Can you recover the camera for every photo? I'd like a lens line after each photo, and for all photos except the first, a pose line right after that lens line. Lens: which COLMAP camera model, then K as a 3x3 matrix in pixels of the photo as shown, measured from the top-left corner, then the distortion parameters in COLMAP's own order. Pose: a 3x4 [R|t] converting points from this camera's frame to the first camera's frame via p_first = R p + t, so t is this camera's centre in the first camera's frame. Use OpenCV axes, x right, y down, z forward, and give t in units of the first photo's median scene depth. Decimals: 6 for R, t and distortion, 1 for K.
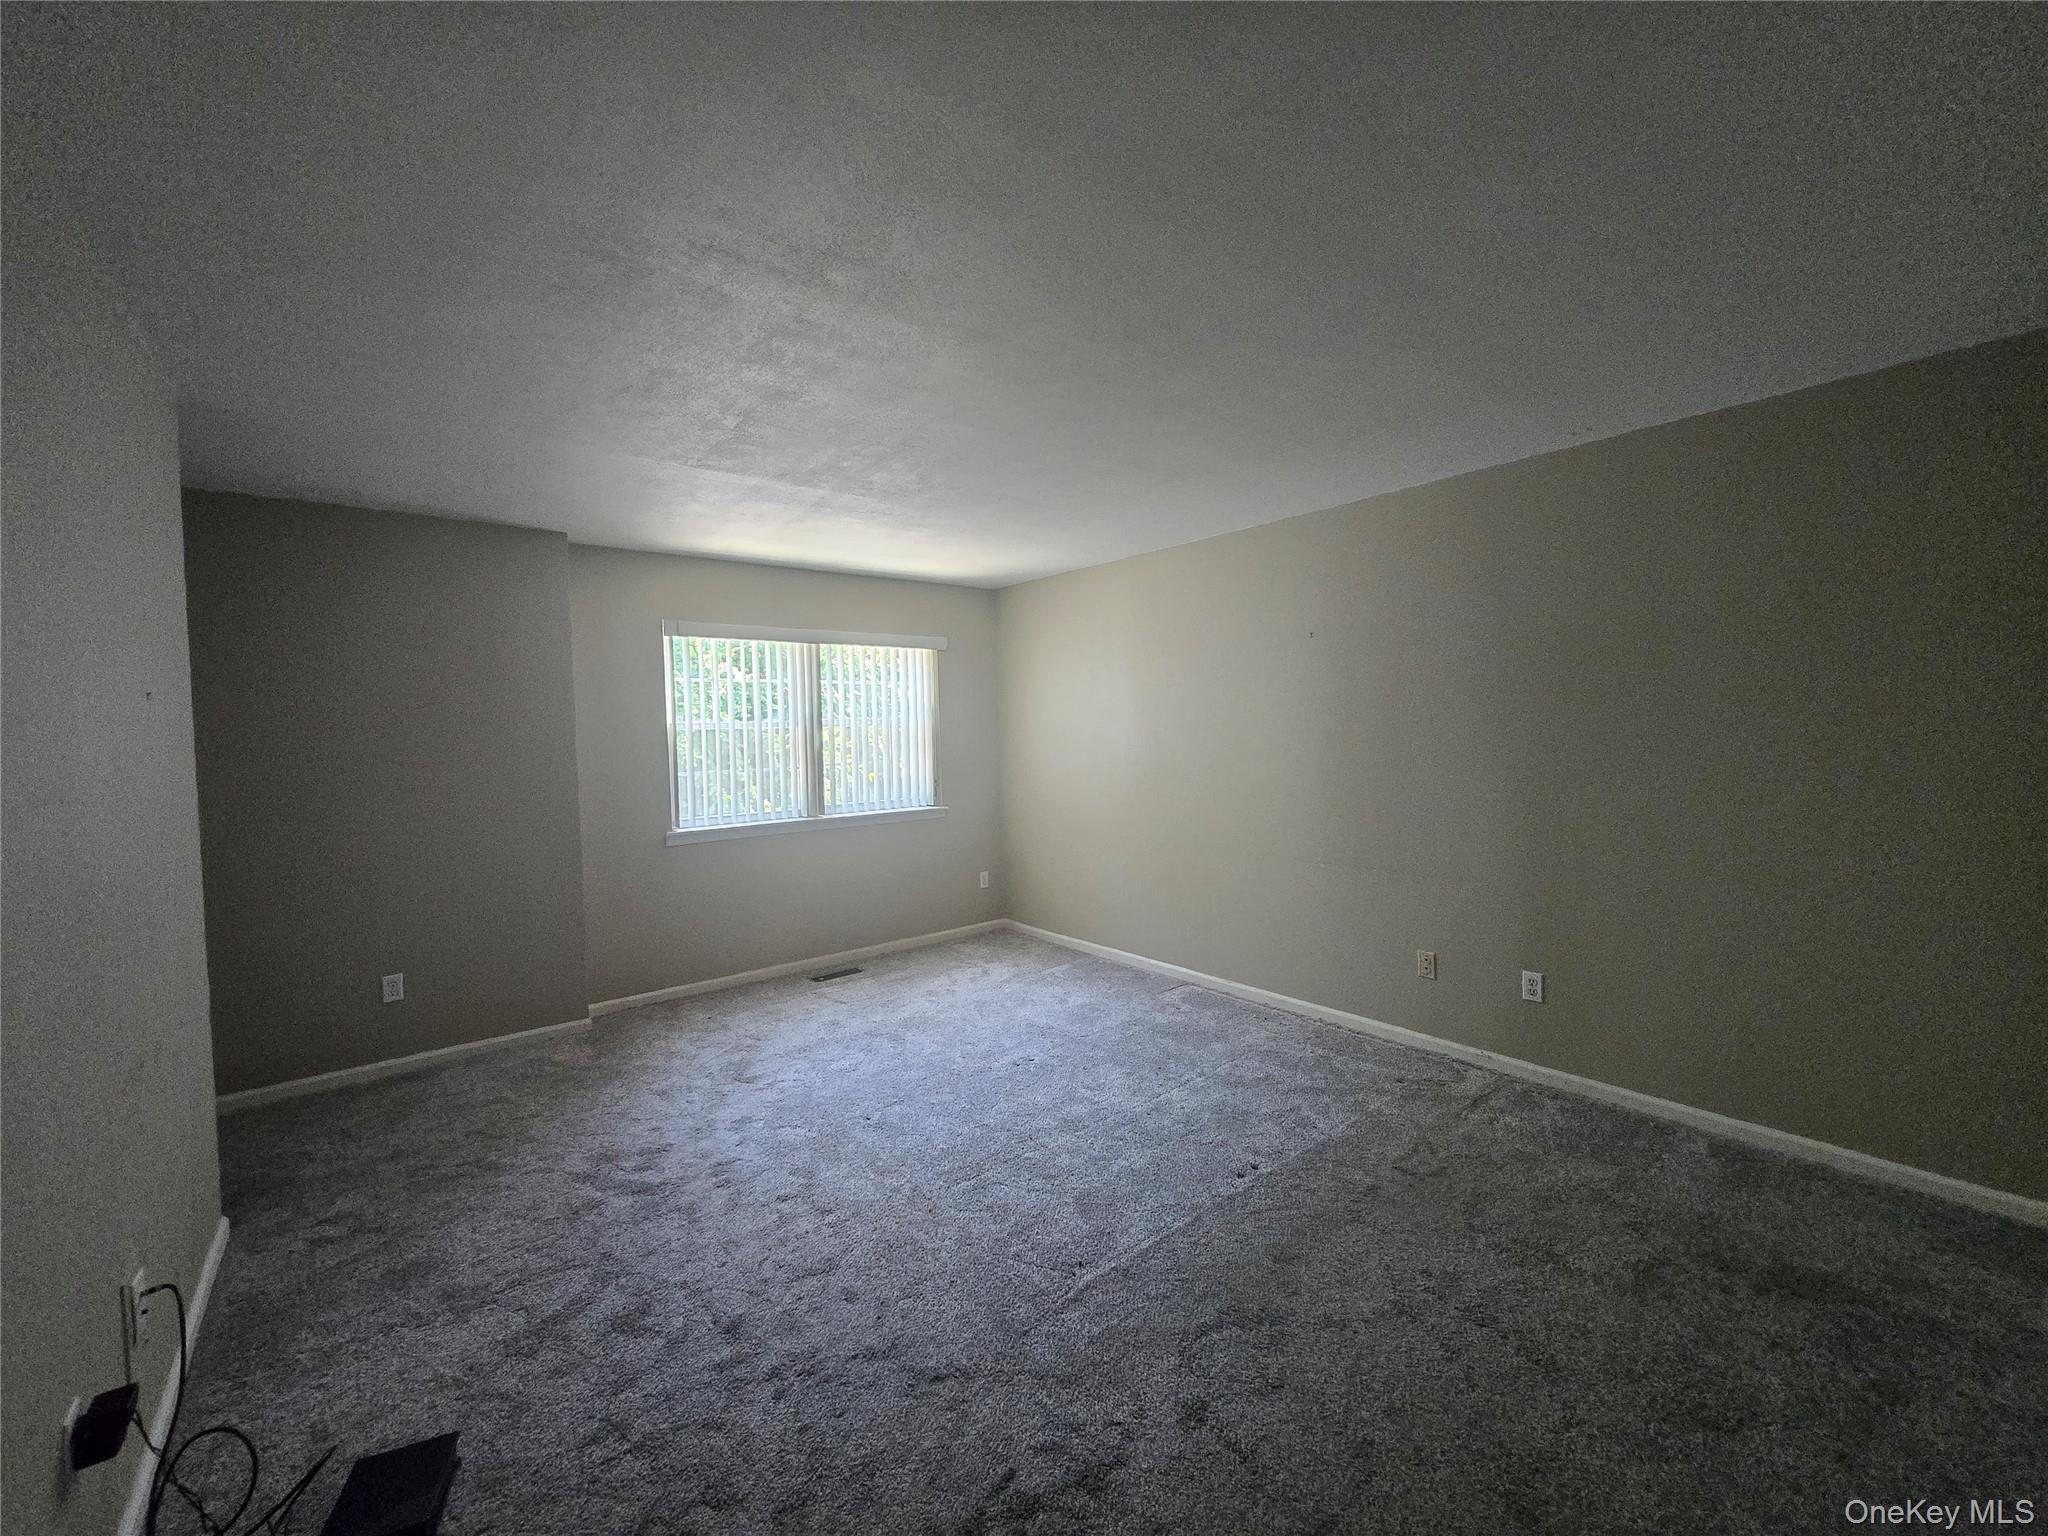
lens RADIAL K [[807.4, 0, 1012.7], [0, 807.4, 757.9], [0, 0, 1]] dist [0.000534, -0.000355]
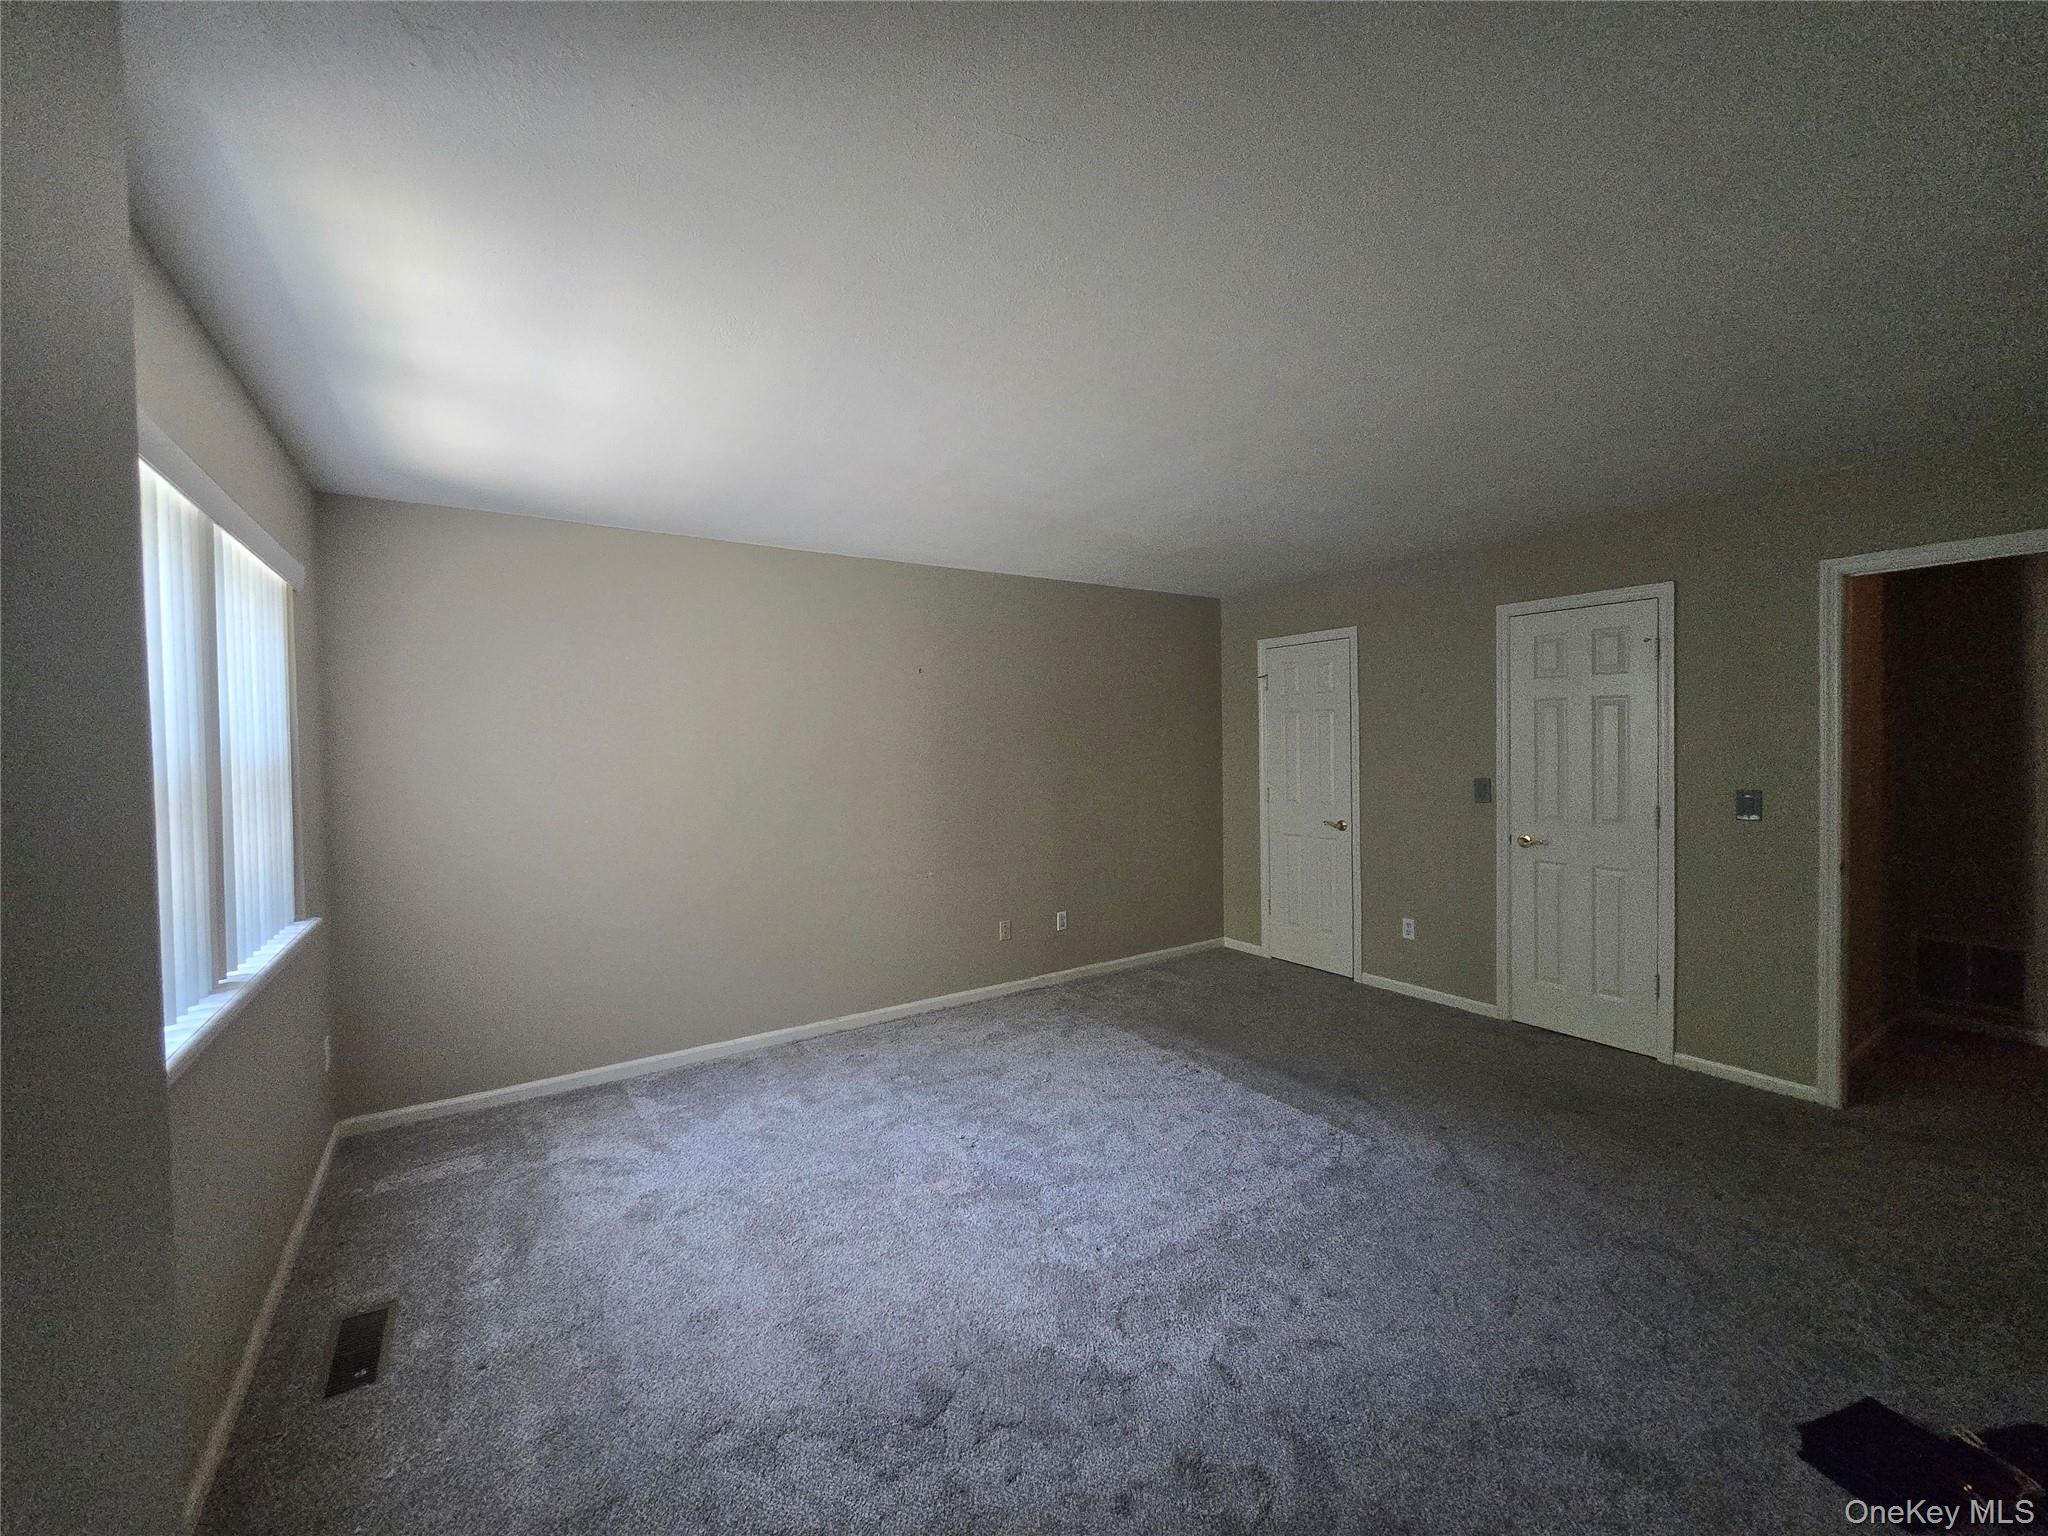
lens RADIAL K [[807.4, 0, 1012.7], [0, 807.4, 757.9], [0, 0, 1]] dist [0.000534, -0.000355]
pose [[0.095476, 0.003876, 0.995424, -0.691132], [0.049161, 0.998754, -0.008605, -0.015238], [-0.994217, 0.049757, 0.095166, 0.709653]]
